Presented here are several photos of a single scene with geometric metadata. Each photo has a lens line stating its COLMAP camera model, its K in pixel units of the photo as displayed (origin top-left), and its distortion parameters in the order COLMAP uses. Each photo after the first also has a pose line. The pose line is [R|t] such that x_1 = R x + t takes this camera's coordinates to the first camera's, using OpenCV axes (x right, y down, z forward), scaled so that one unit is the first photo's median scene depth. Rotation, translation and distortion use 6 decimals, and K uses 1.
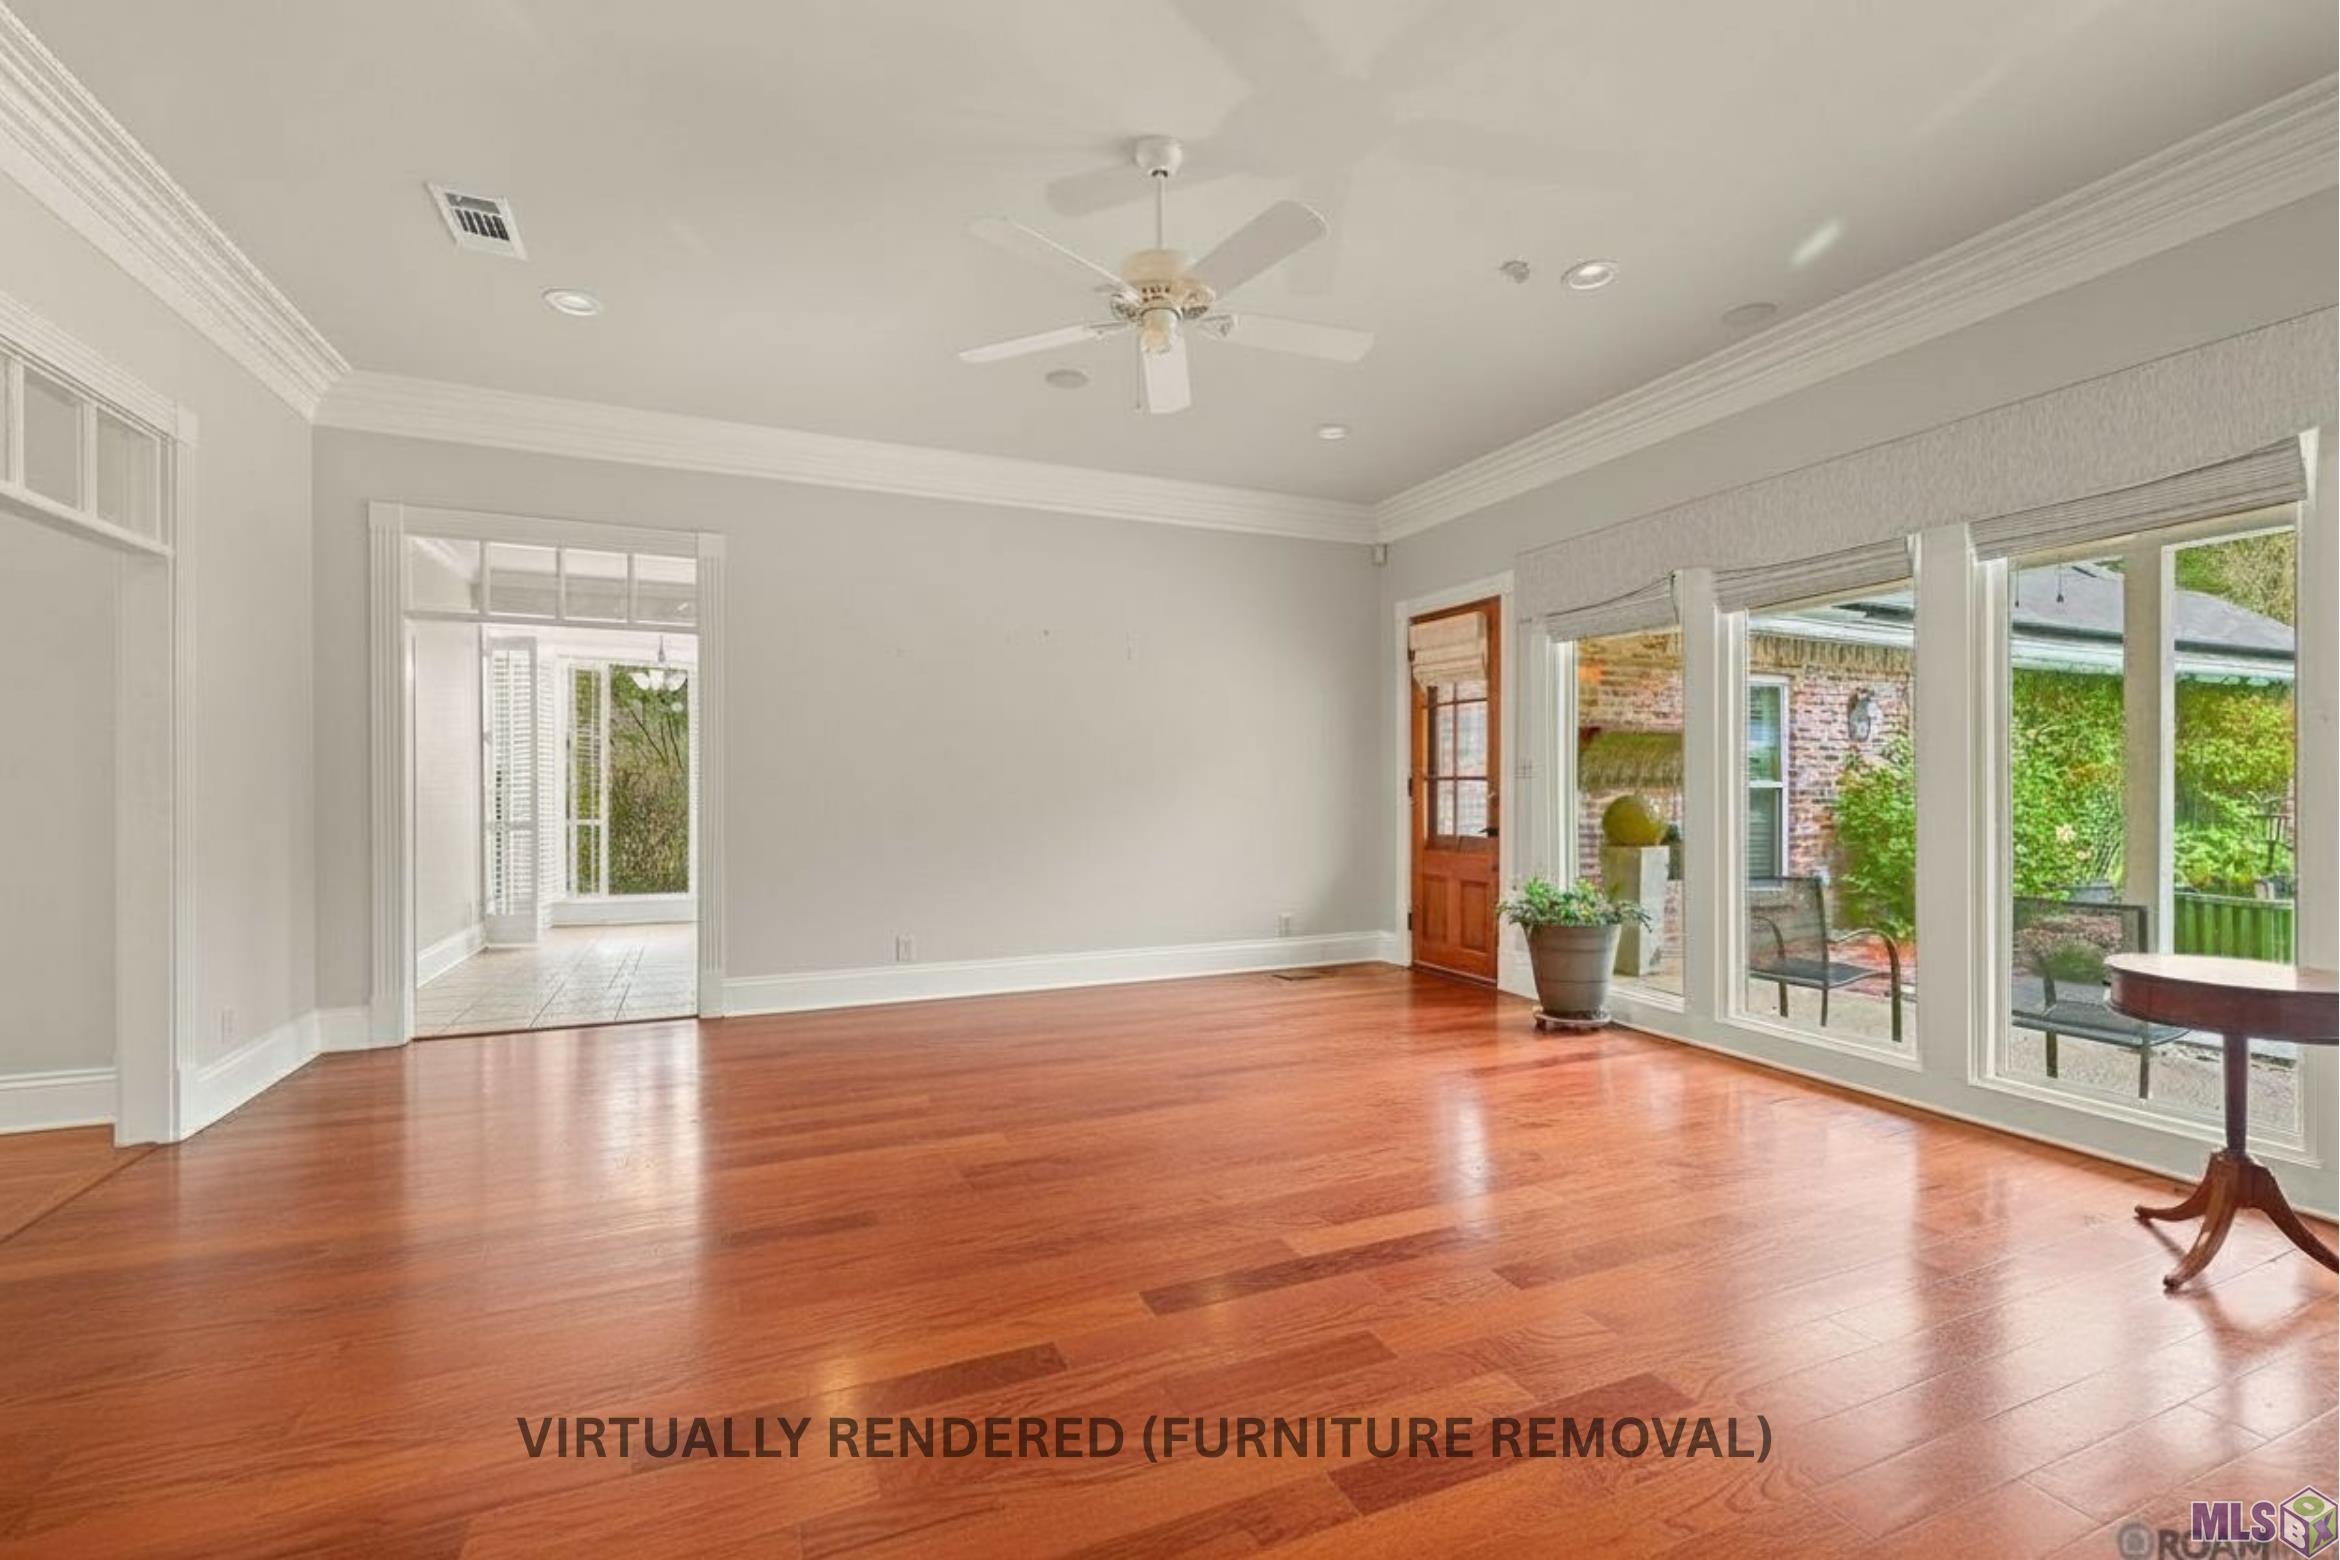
lens RADIAL K [[950.3, 0, 1156.2], [0, 950.3, 774.3], [0, 0, 1]] dist [-0.000473, 0.000368]
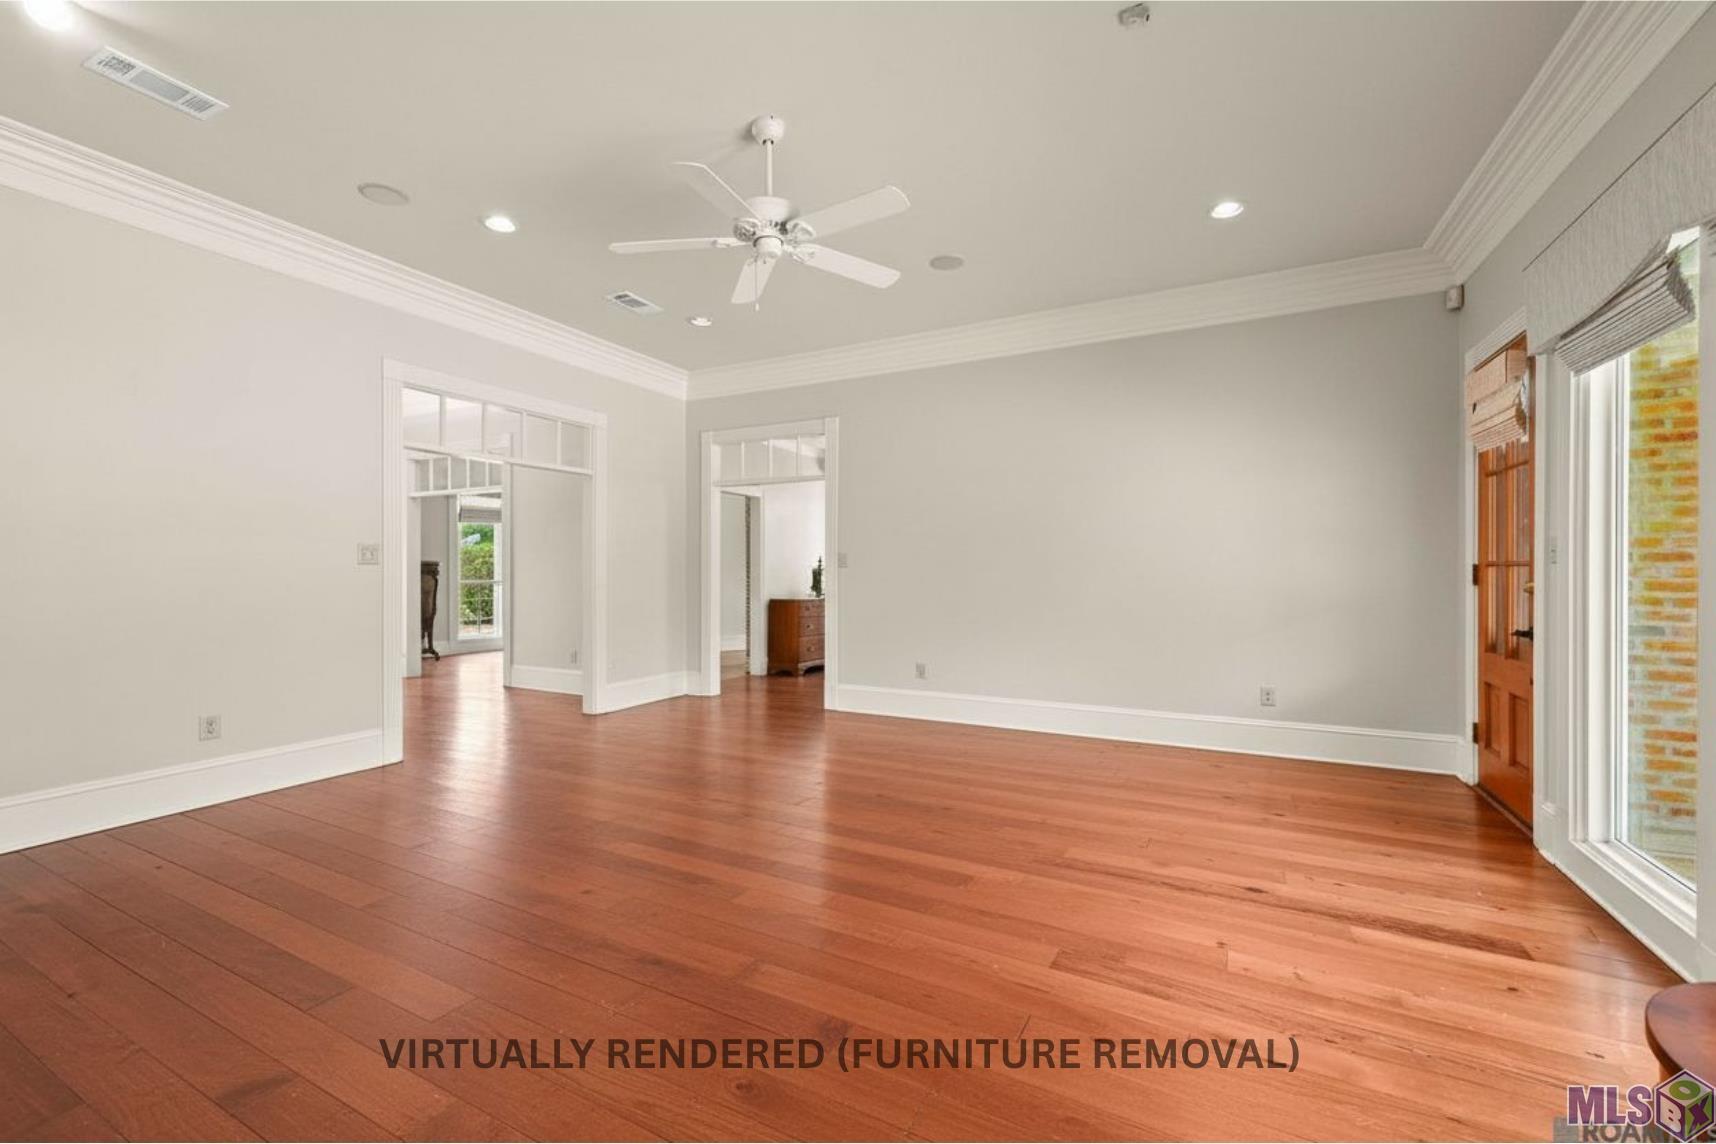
lens RADIAL K [[698.8, 0, 853.5], [0, 698.8, 567.8], [0, 0, 1]] dist [-0.000315, -0.000438]
pose [[0.637316, 0.000118, -0.770602, 0.565706], [0.013464, 0.999846, 0.011288, -0.006945], [0.770485, -0.017570, 0.637216, 0.281746]]
